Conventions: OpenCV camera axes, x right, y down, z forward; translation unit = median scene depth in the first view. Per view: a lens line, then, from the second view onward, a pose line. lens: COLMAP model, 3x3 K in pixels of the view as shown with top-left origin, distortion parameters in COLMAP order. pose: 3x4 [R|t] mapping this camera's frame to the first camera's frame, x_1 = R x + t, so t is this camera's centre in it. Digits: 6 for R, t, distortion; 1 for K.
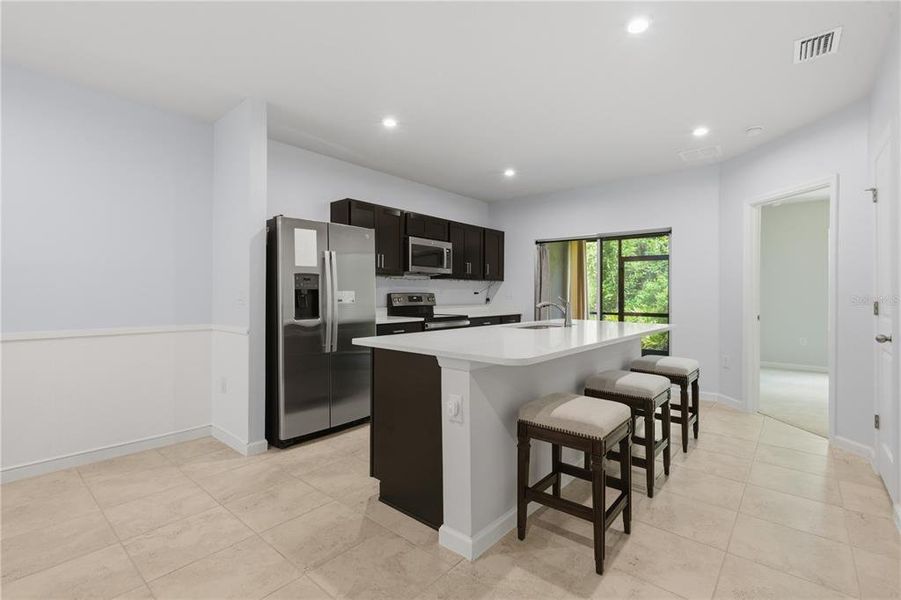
lens RADIAL K [[405.8, 0, 455.5], [0, 405.8, 294.3], [0, 0, 1]] dist [0.000464, 0.000272]
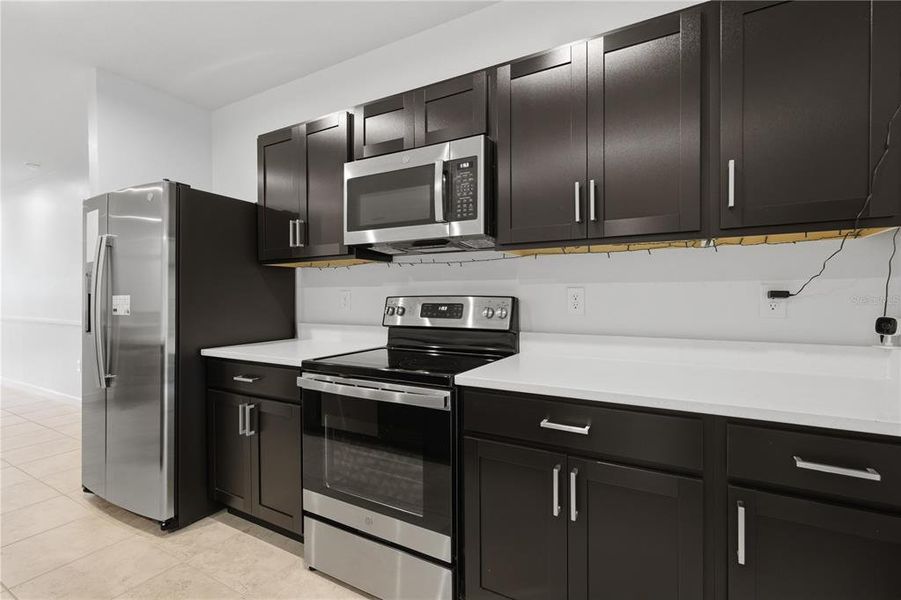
lens RADIAL K [[418.1, 0, 450.5], [0, 418.1, 300.0], [0, 0, 1]] dist [0.002480, 0.000408]
pose [[0.180563, 0.008839, -0.983524, 0.494805], [0.004433, 0.999942, 0.009800, -0.005058], [0.983553, -0.006129, 0.180514, 1.499743]]
